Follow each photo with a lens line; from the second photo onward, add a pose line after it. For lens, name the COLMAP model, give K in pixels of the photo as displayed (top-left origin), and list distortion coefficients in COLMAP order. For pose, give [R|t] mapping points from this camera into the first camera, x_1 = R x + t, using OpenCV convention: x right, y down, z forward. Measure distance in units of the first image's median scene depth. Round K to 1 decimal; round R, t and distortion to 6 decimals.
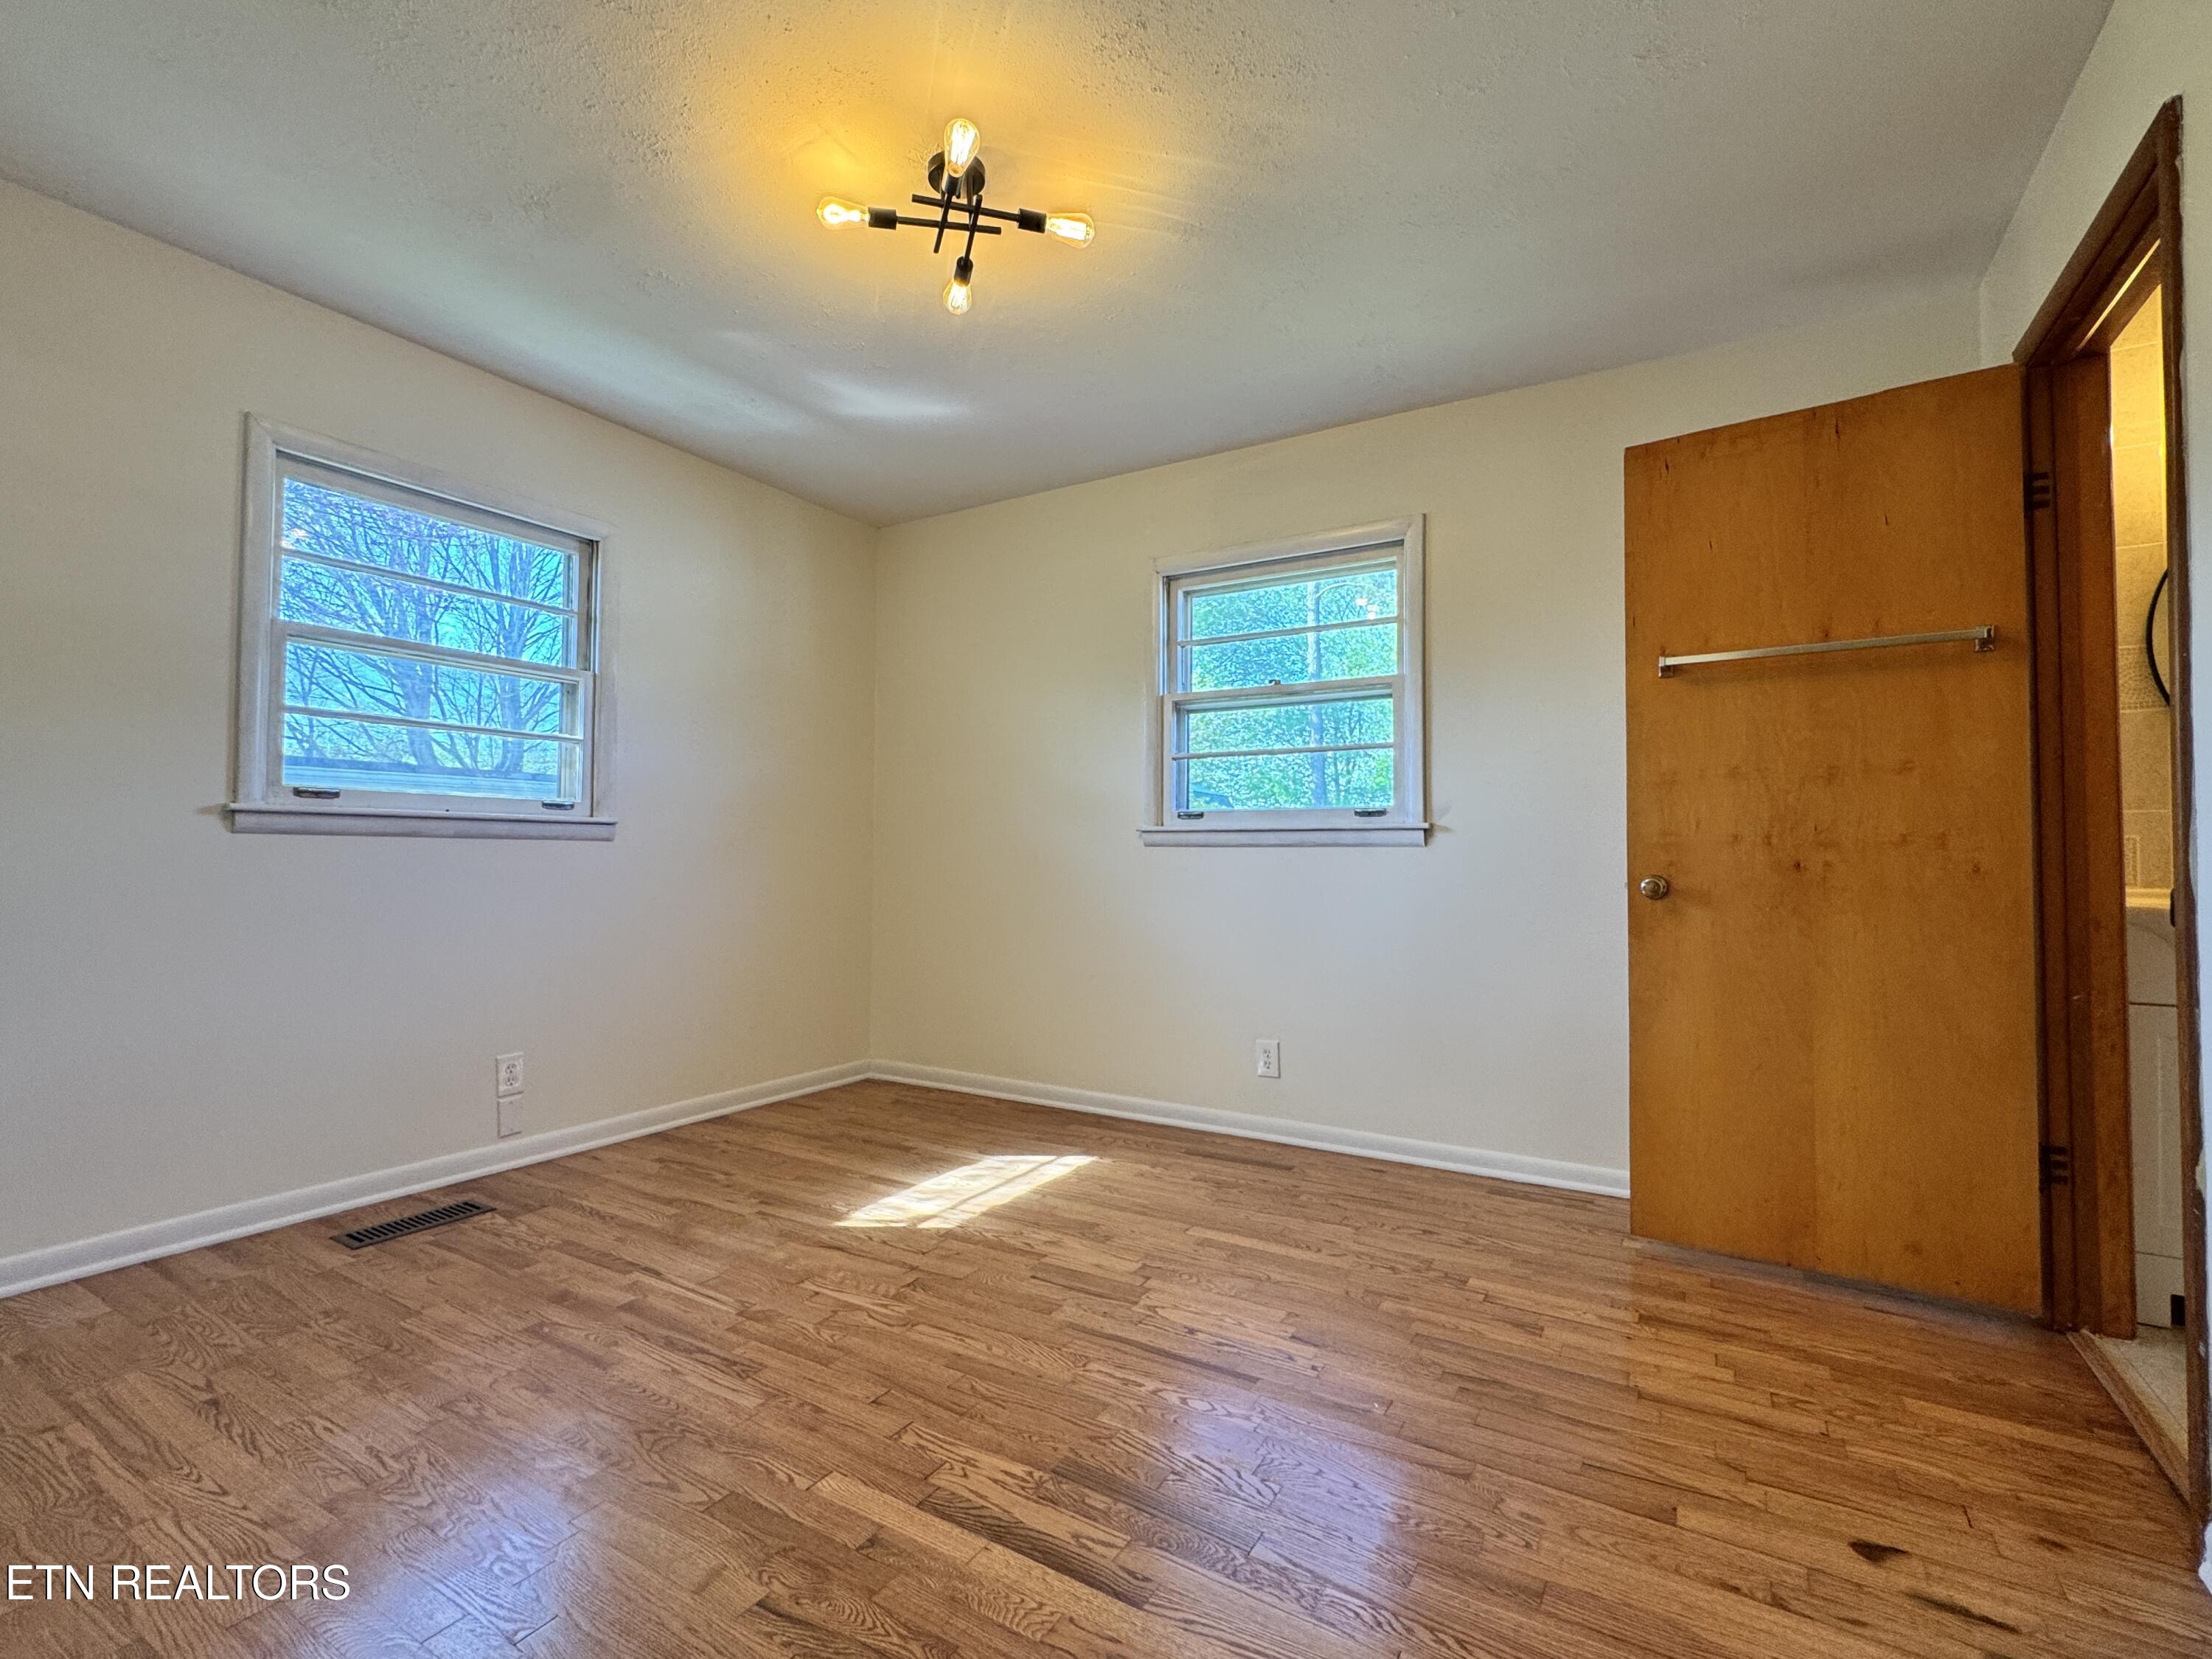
lens RADIAL K [[1011.4, 0, 1104.1], [0, 1011.4, 816.4], [0, 0, 1]] dist [0.006077, 0.000791]
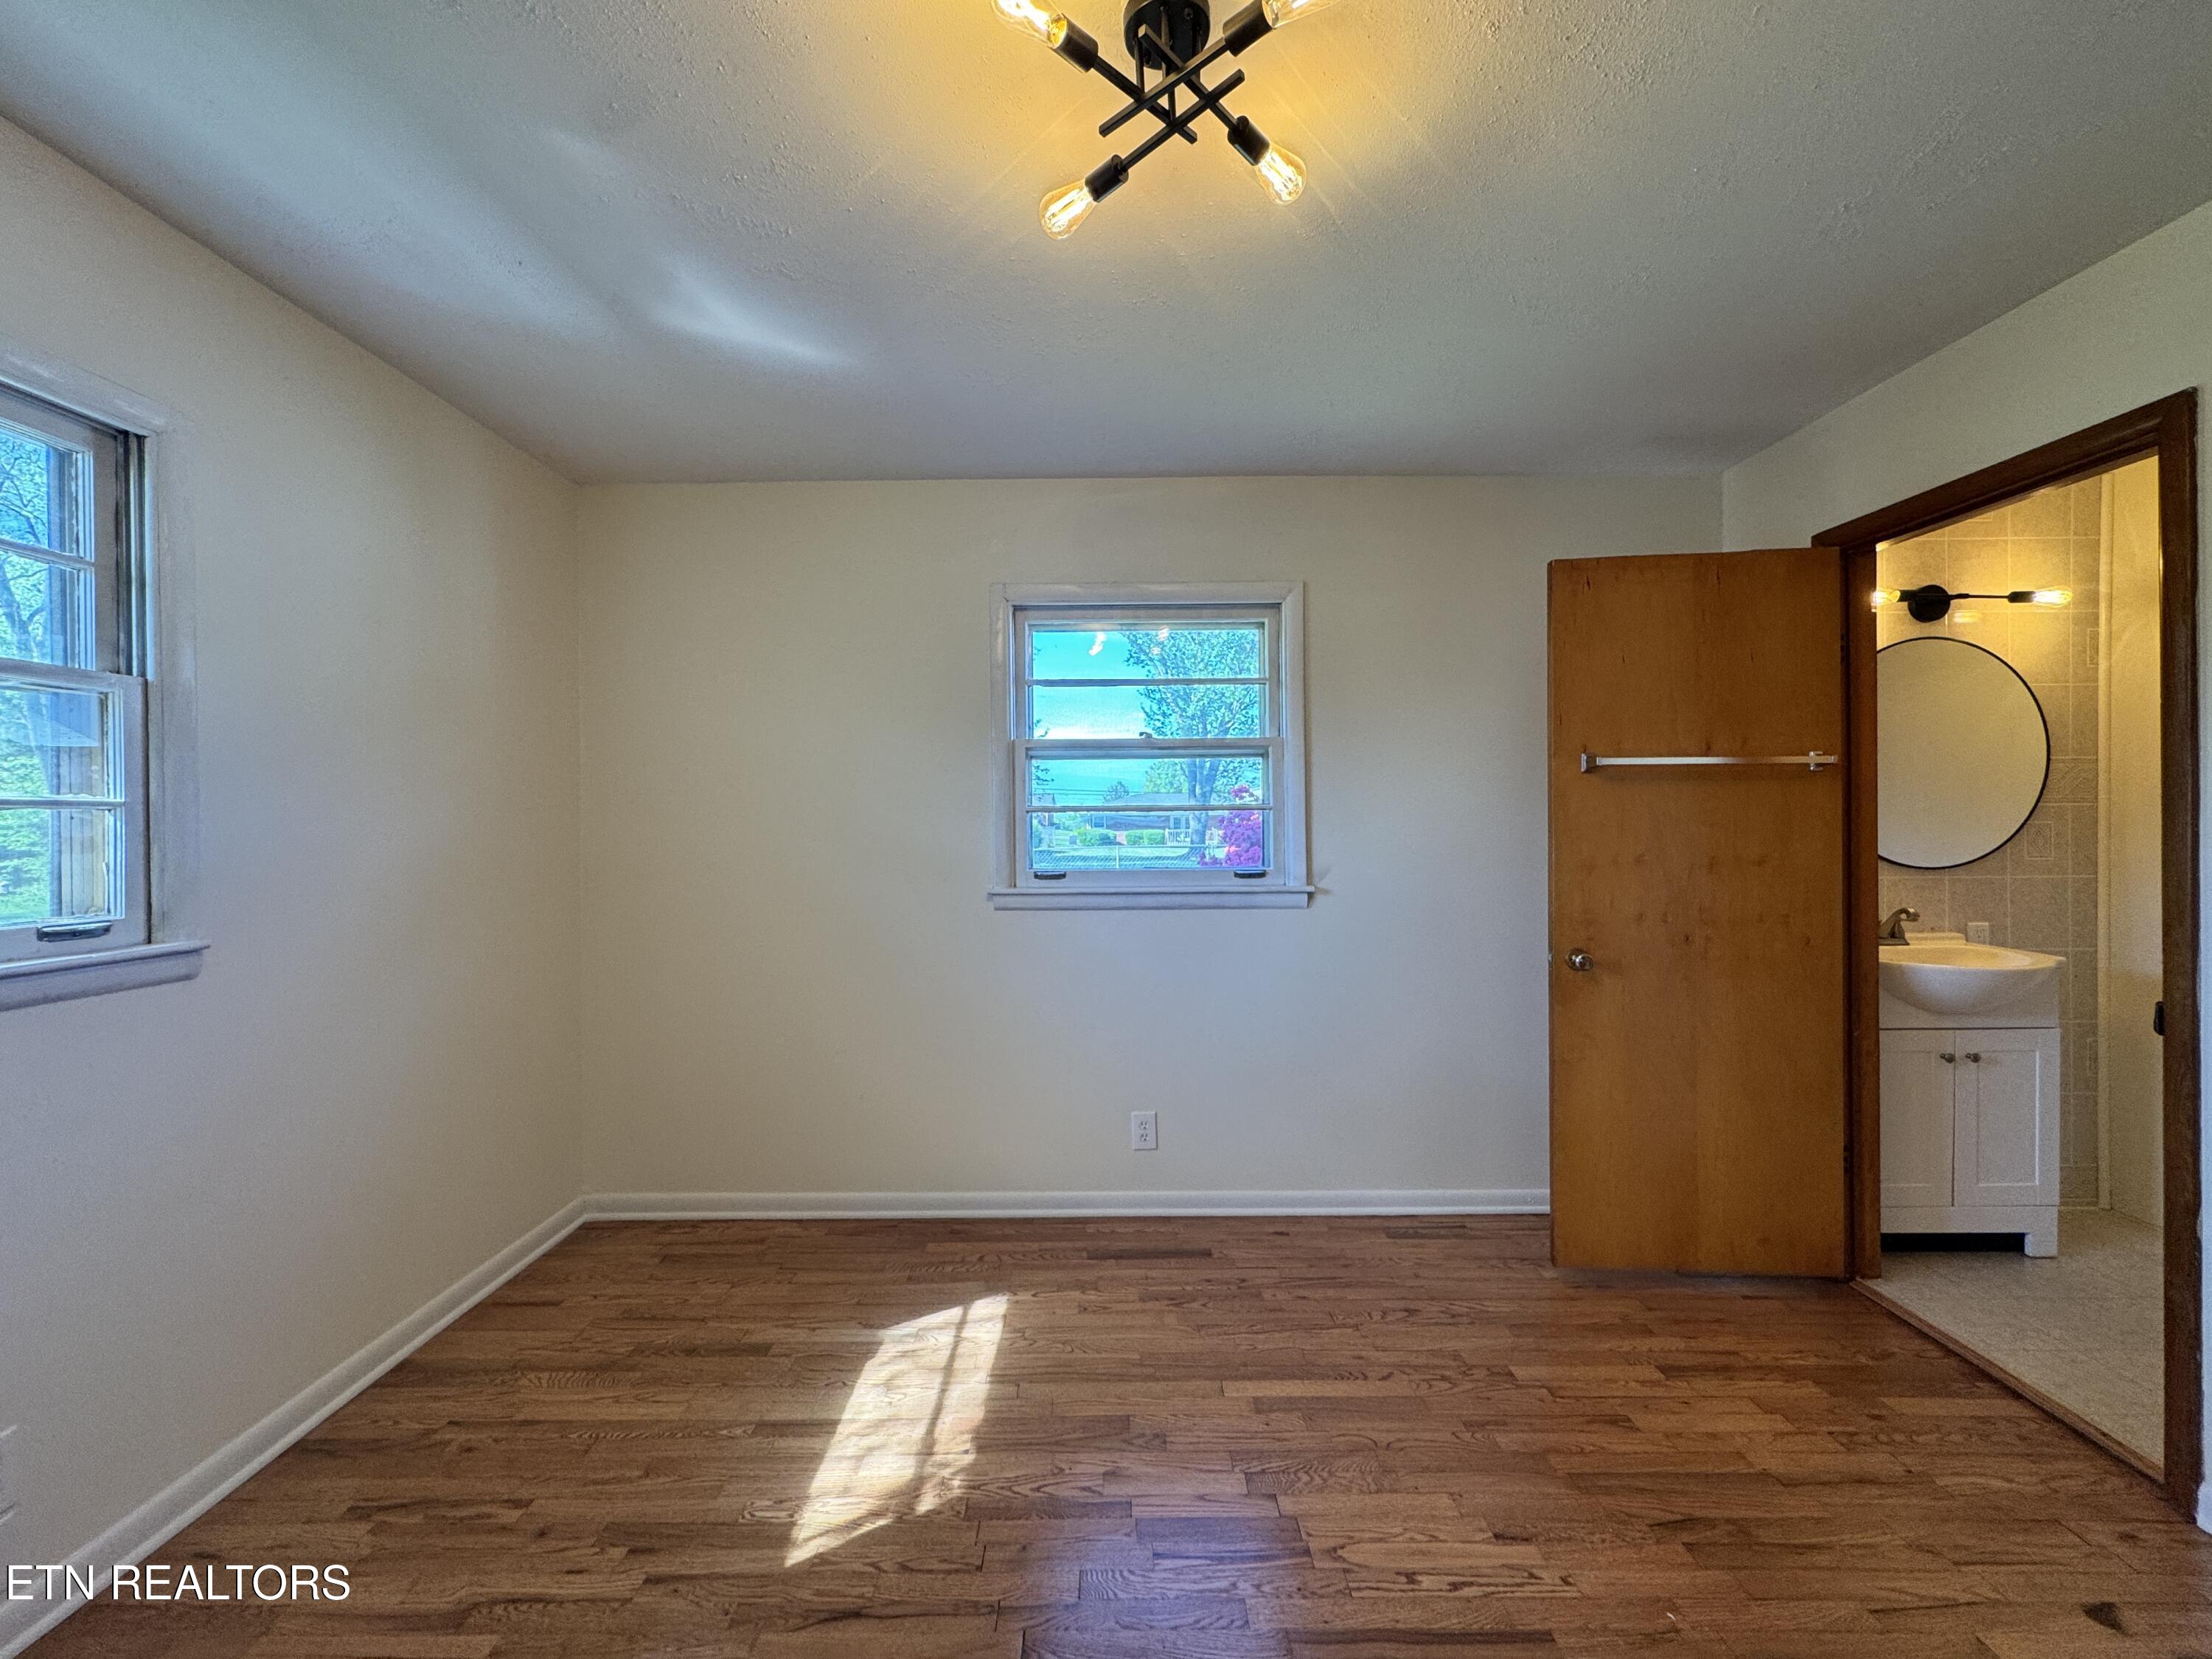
lens RADIAL K [[881.7, 0, 1107.8], [0, 881.7, 823.7], [0, 0, 1]] dist [-0.001223, 0.000343]
pose [[0.858529, -0.013637, 0.512584, -0.335519], [-0.006750, 0.999259, 0.037890, -0.095176], [-0.512721, -0.035990, 0.857801, 0.359324]]
